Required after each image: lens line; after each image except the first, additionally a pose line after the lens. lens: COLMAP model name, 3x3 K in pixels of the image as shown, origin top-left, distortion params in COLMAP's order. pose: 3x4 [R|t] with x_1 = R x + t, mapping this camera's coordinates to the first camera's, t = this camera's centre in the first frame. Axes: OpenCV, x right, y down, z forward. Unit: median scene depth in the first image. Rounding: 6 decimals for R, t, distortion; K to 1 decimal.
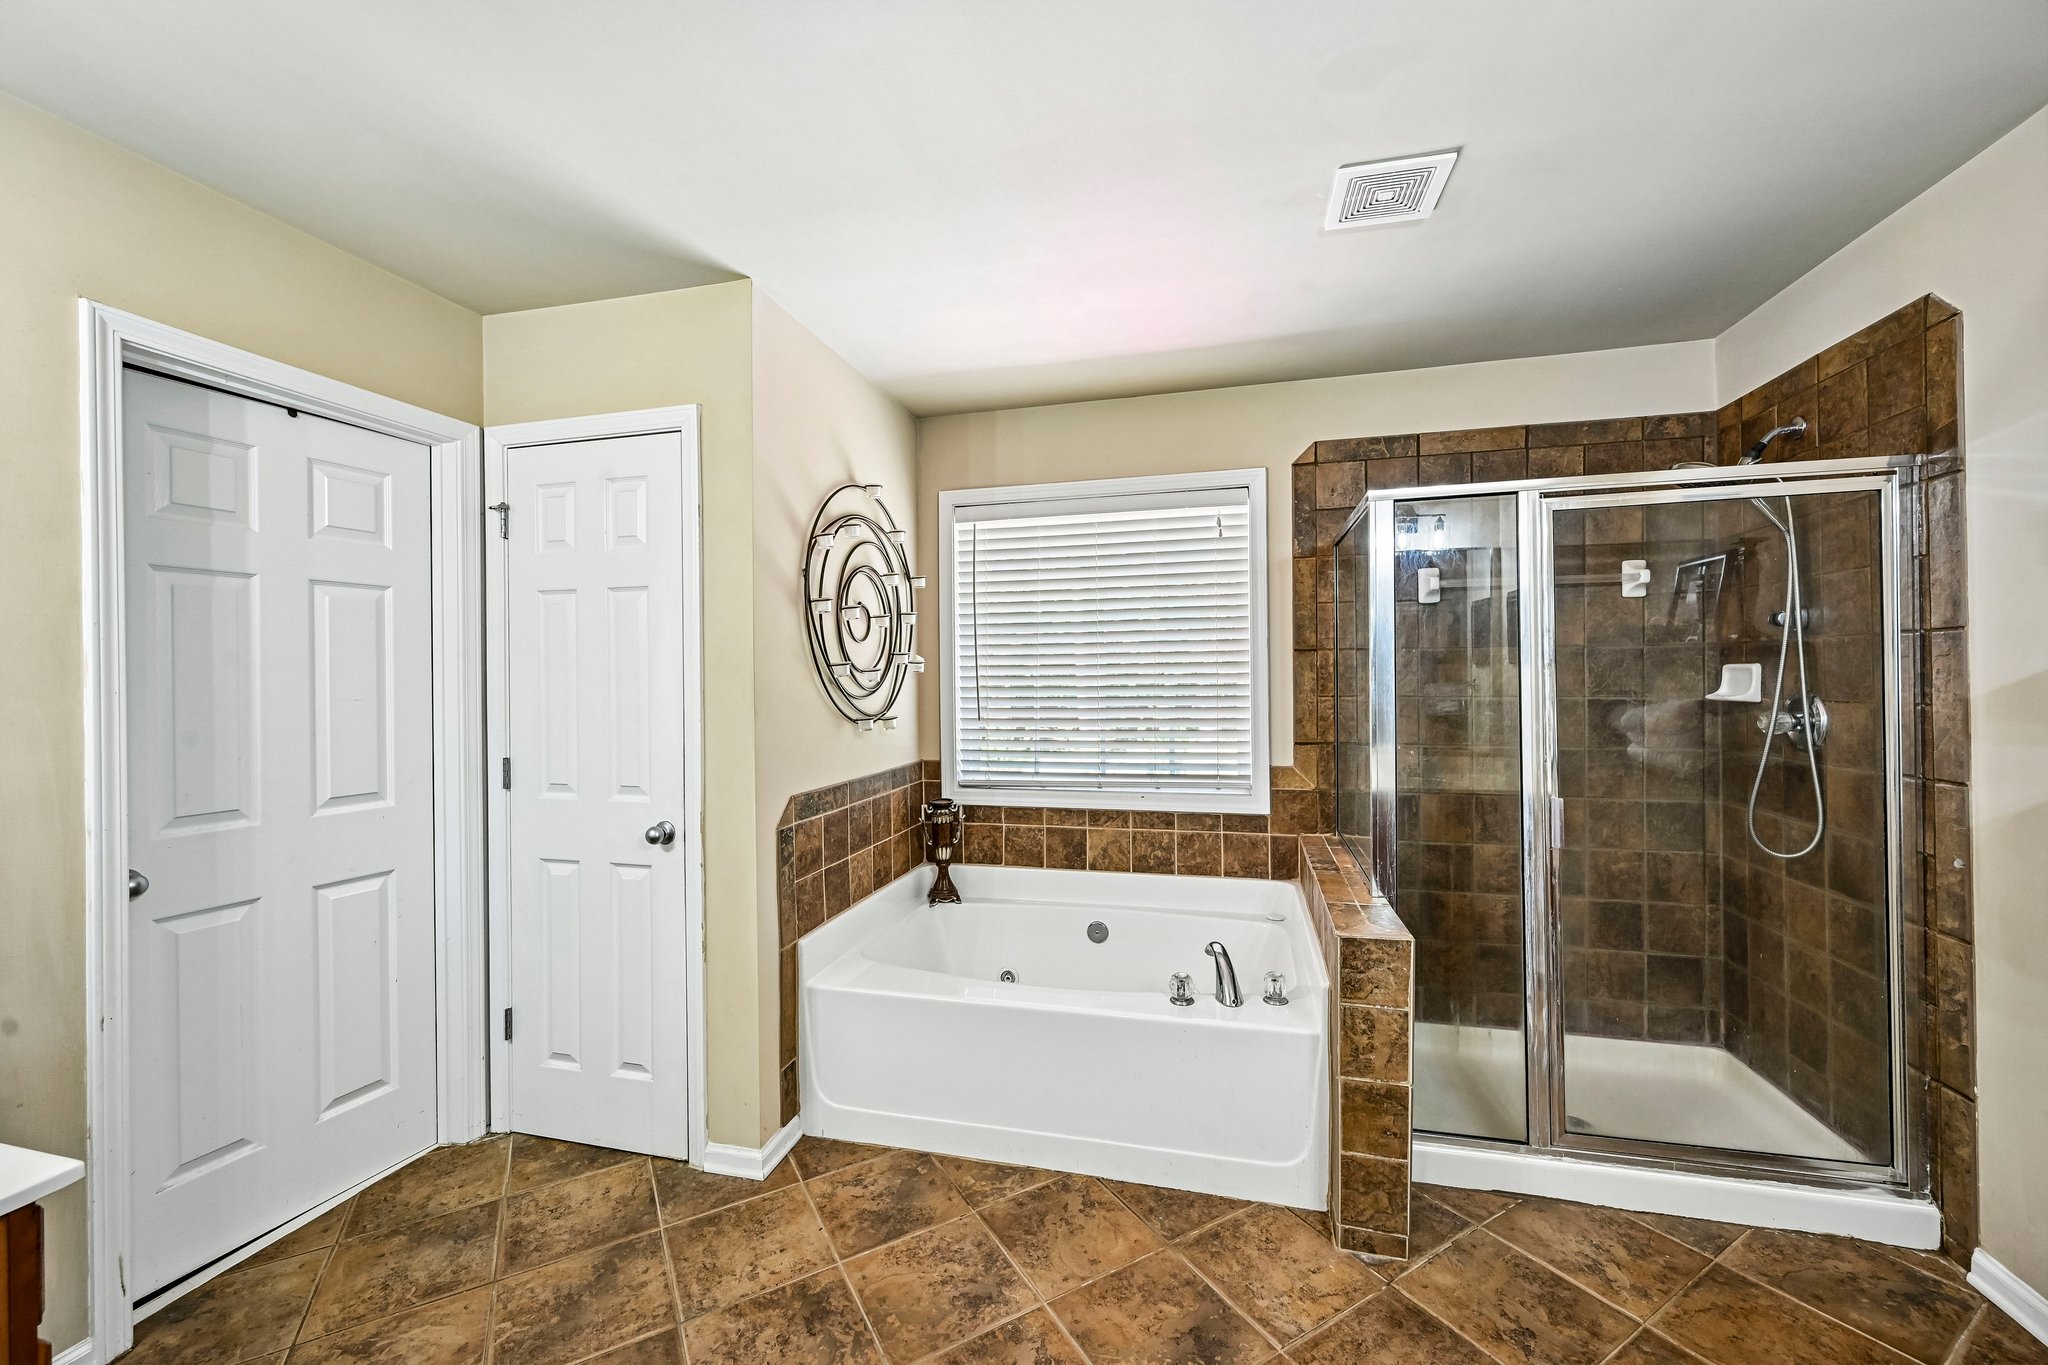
lens RADIAL K [[800.4, 0, 1027.0], [0, 800.4, 678.0], [0, 0, 1]] dist [0.000826, 0.000048]
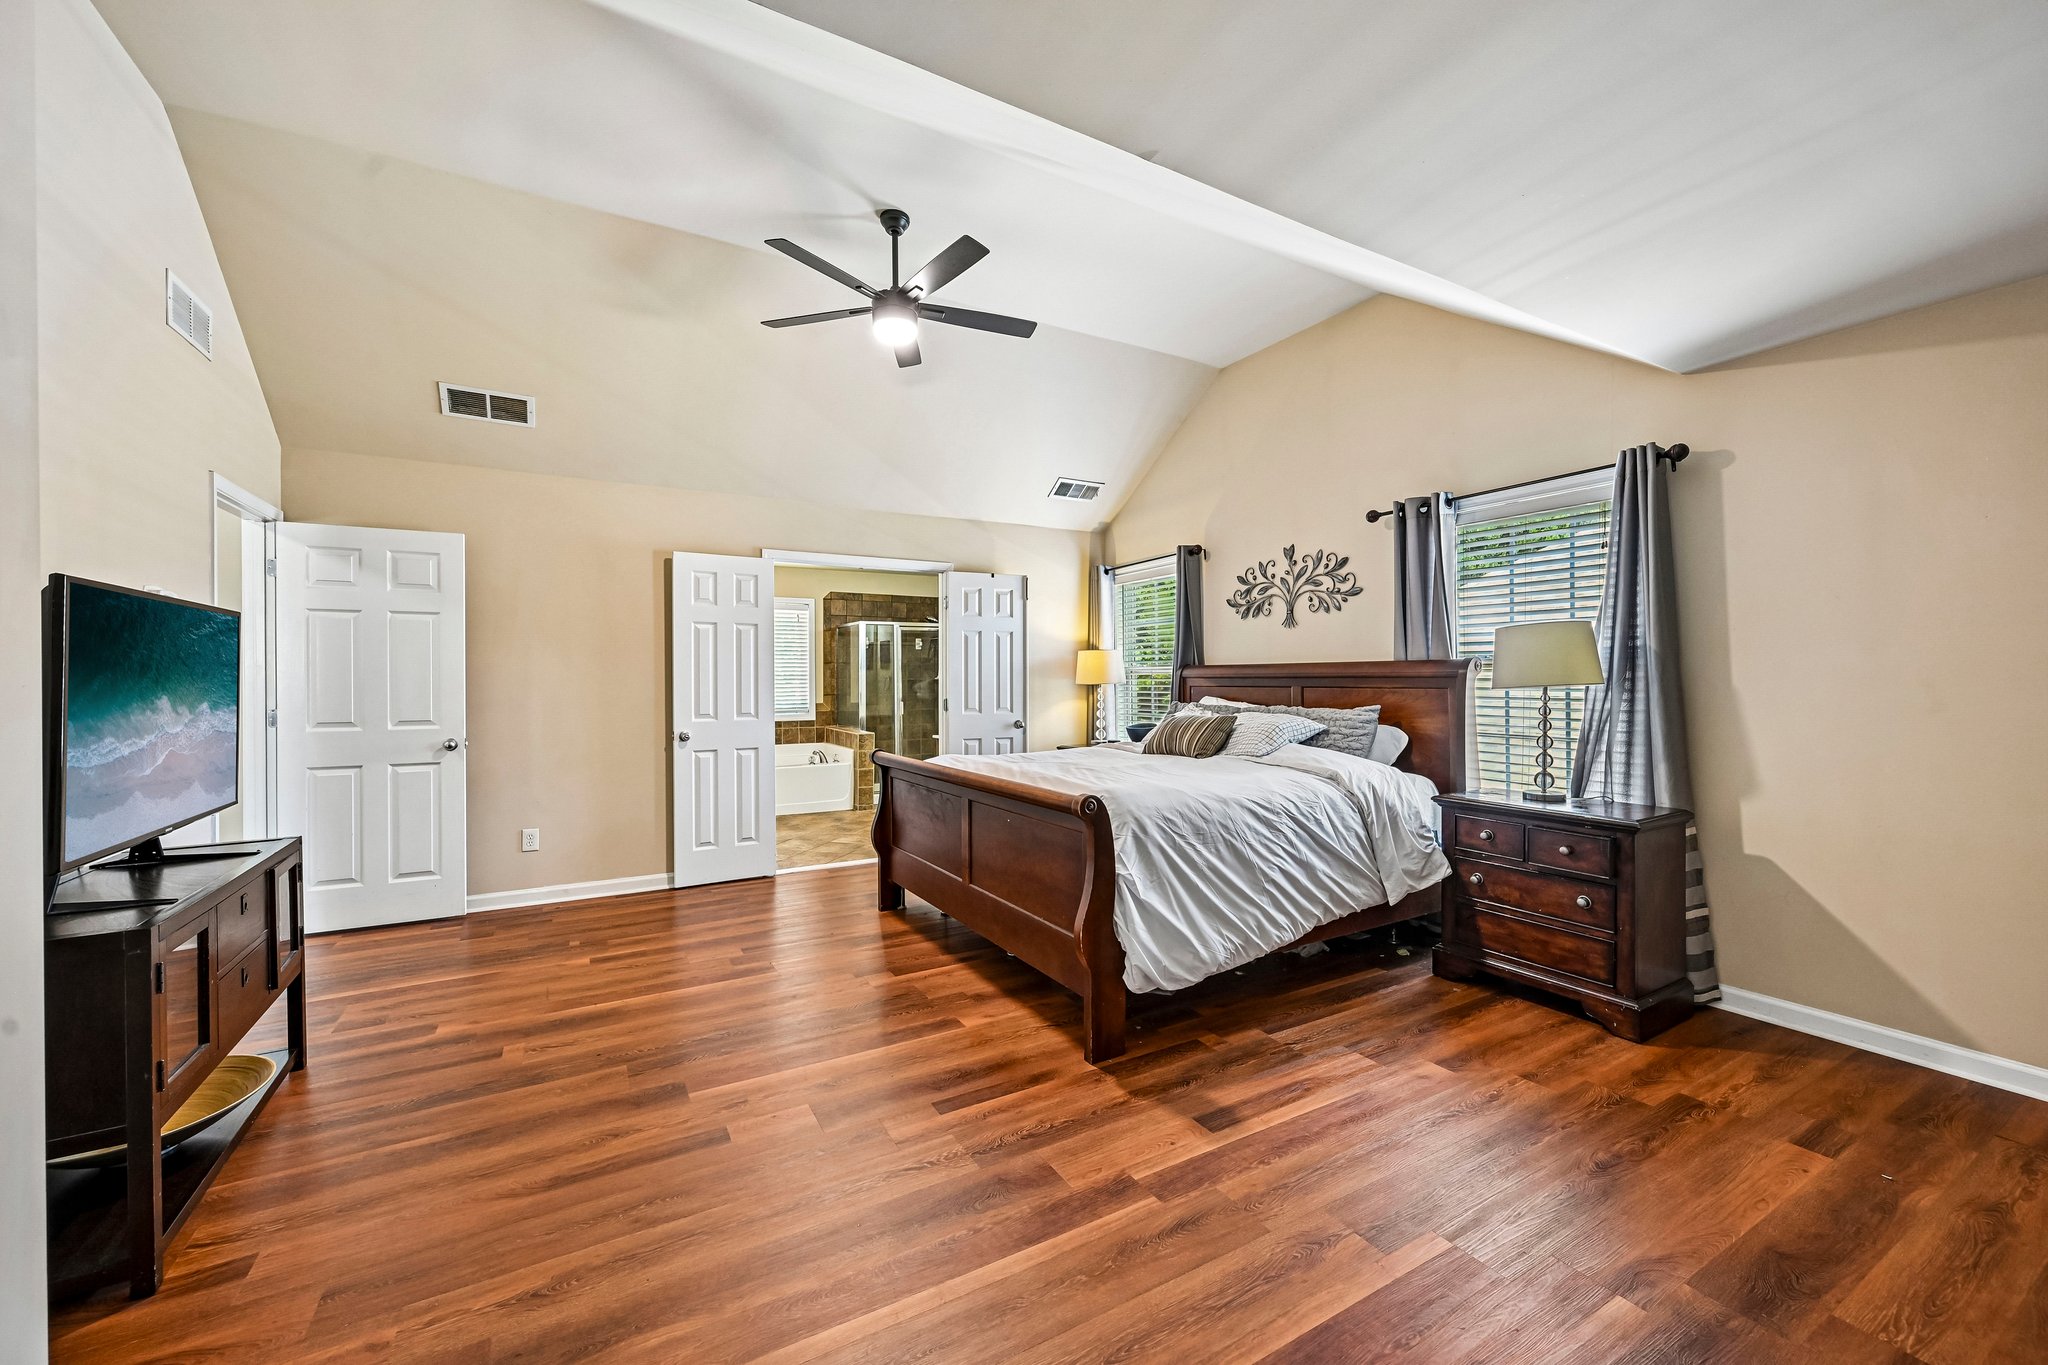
lens RADIAL K [[800.4, 0, 1022.9], [0, 800.4, 685.0], [0, 0, 1]] dist [0.000826, 0.000048]
pose [[0.719489, 0.003100, 0.694497, -1.559071], [-0.004346, 0.999991, 0.000039, 0.056287], [-0.694490, -0.003046, 0.719495, -2.129401]]
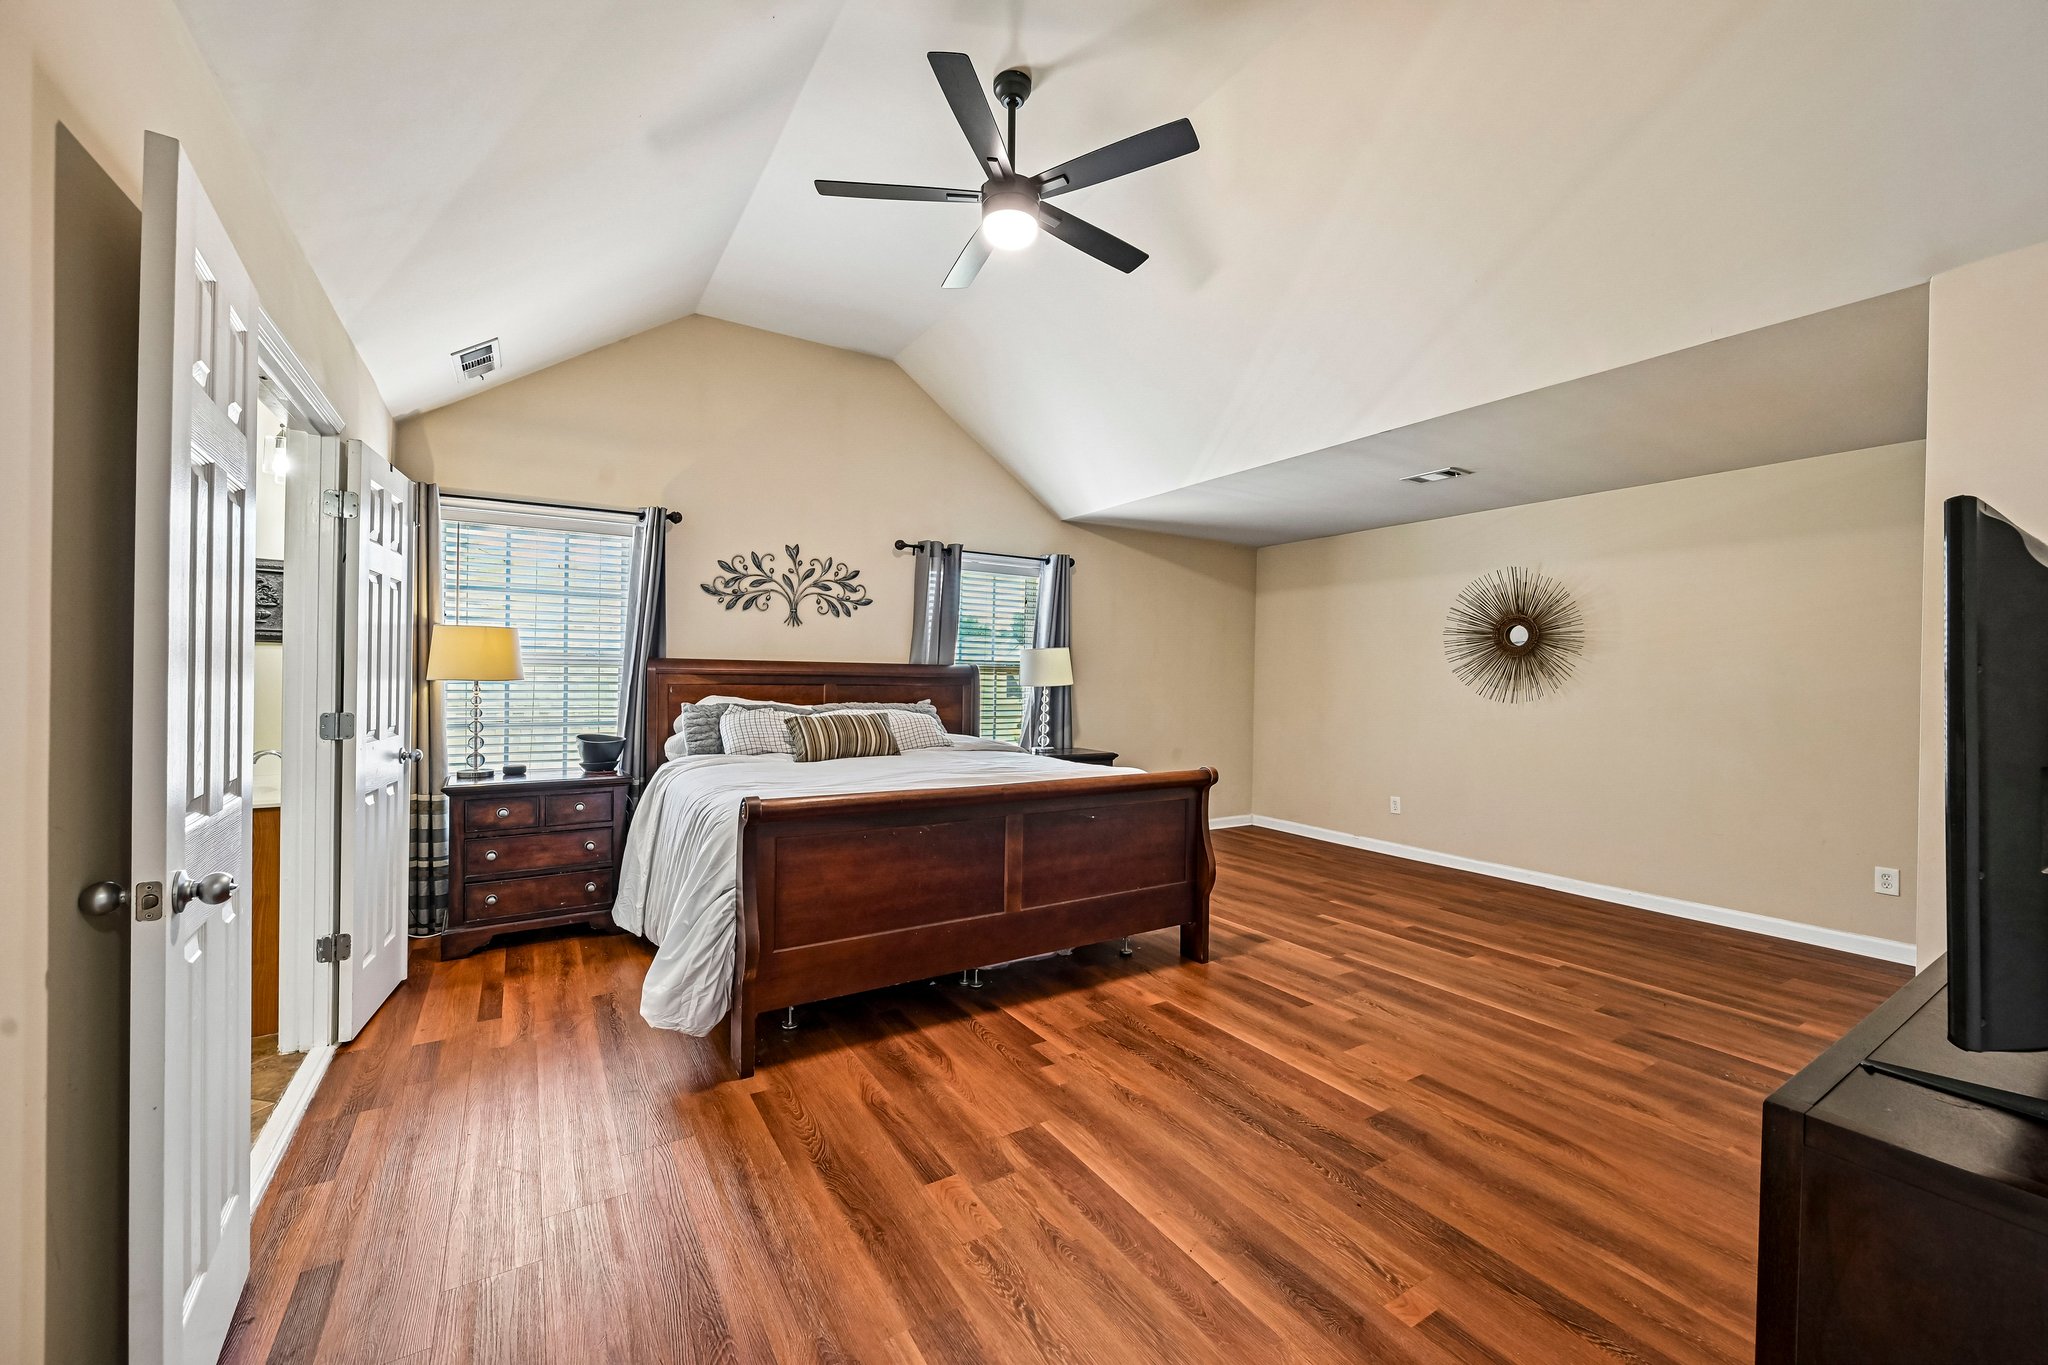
lens RADIAL K [[800.4, 0, 1030.6], [0, 800.4, 681.8], [0, 0, 1]] dist [0.000826, 0.000048]
pose [[-0.730429, -0.003437, 0.682979, -1.509556], [-0.006497, 0.999977, -0.001915, 0.051349], [-0.682957, -0.005836, -0.730435, 0.108902]]
